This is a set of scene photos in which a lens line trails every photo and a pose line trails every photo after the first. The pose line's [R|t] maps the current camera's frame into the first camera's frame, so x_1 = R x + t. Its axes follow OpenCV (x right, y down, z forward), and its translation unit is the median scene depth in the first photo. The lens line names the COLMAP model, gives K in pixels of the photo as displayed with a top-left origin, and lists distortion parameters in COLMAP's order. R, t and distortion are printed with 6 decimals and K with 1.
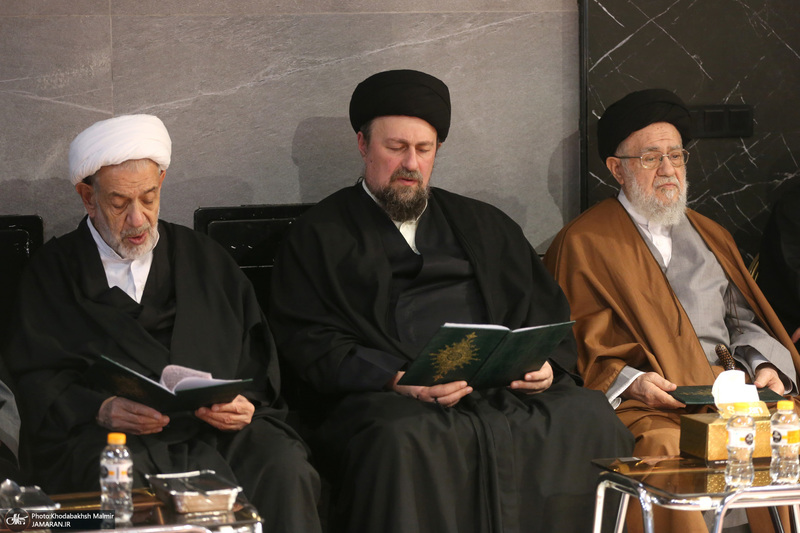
lens RADIAL K [[2926.3, 0, 400.0], [0, 2926.3, 266.5], [0, 0, 1]] dist [0.104542, 3.370065]
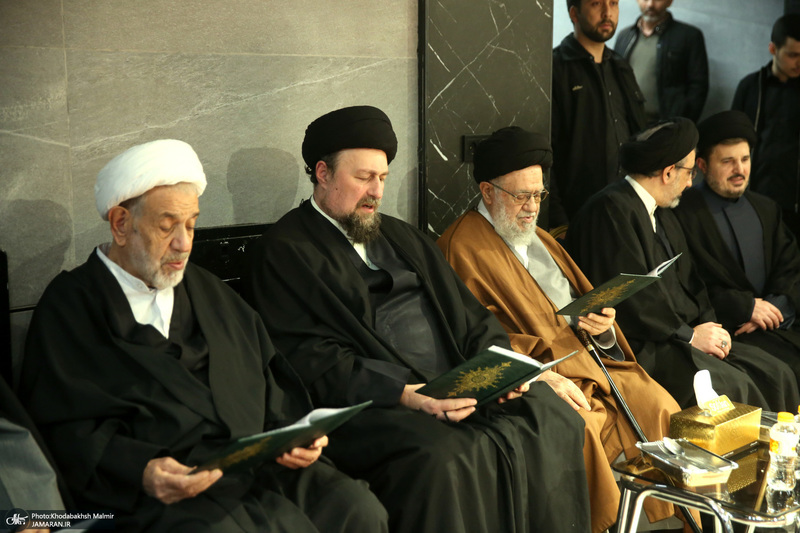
lens RADIAL K [[1252.0, 0, 400.0], [0, 1252.0, 266.5], [0, 0, 1]] dist [0.175936, 0.027481]
pose [[0.914874, -0.047640, 0.400918, -0.169588], [0.024739, 0.997763, 0.062109, -0.034349], [-0.402980, -0.046904, 0.914006, 0.538344]]
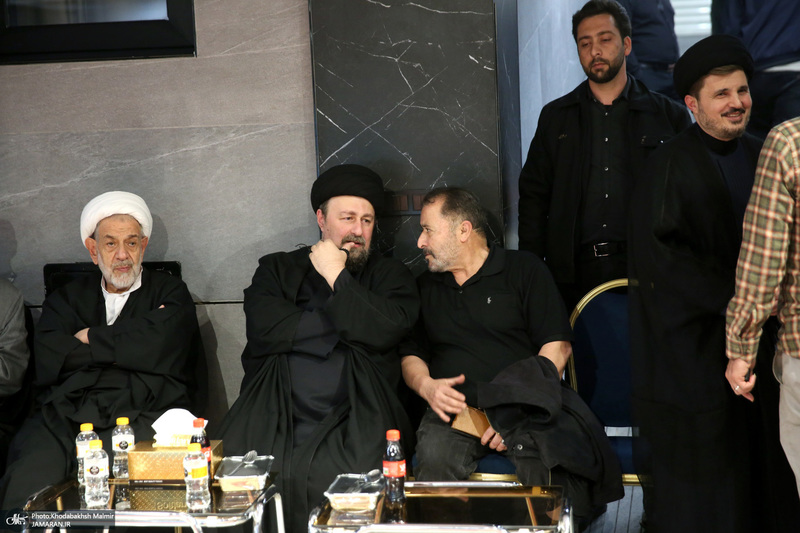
lens RADIAL K [[1566.1, 0, 399.5], [0, 1566.1, 289.6], [0, 0, 1]] dist [0.258199, -0.063591]
pose [[0.839874, 0.024384, -0.542233, 0.513103], [-0.014354, 0.999639, 0.022721, -0.027729], [0.542591, -0.011300, 0.839921, 0.424957]]
